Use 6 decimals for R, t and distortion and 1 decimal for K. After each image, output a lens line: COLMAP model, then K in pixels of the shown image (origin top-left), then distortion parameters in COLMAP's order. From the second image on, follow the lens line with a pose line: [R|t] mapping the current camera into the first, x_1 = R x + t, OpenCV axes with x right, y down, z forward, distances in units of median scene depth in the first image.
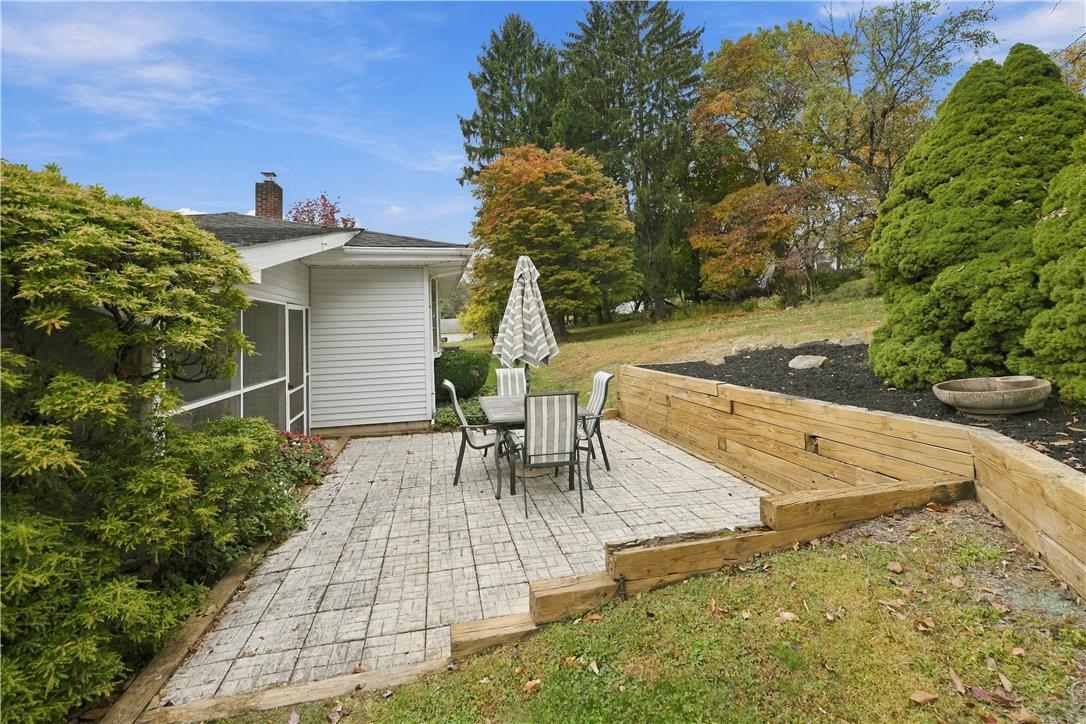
lens RADIAL K [[430.2, 0, 541.2], [0, 430.2, 344.9], [0, 0, 1]] dist [0.000250, 0.000214]
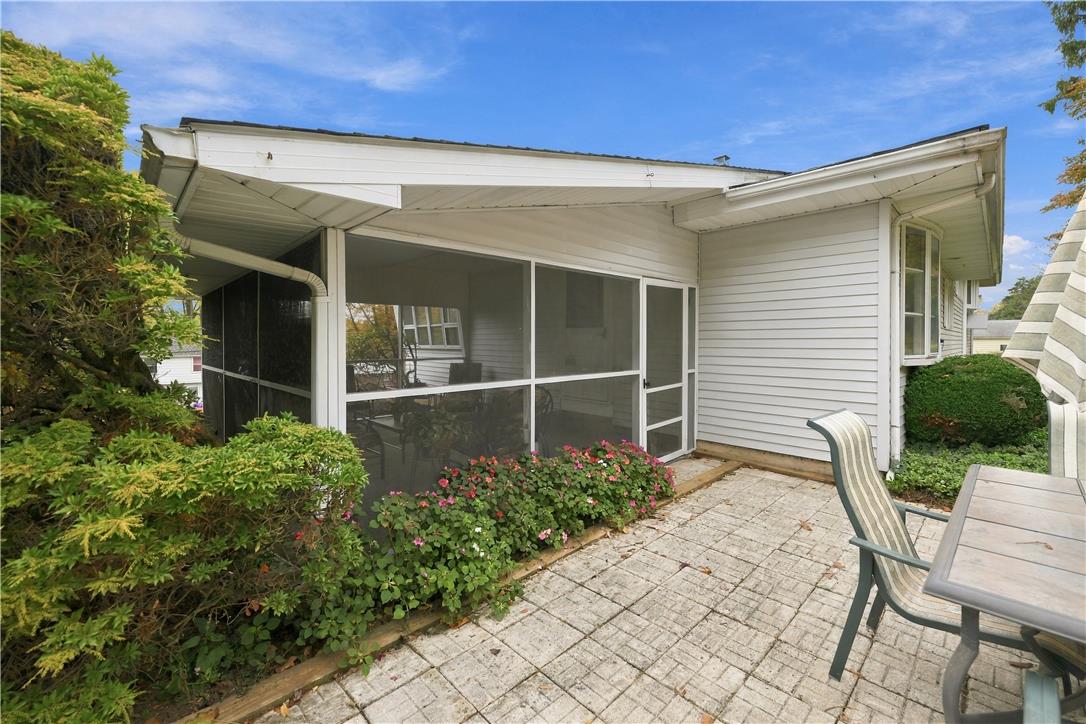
lens RADIAL K [[430.2, 0, 541.2], [0, 430.2, 344.9], [0, 0, 1]] dist [0.000250, 0.000214]
pose [[0.507631, 0.039070, -0.860688, -0.005864], [-0.038127, 0.999011, 0.022861, 0.015725], [0.860731, 0.021211, 0.508618, 0.439544]]
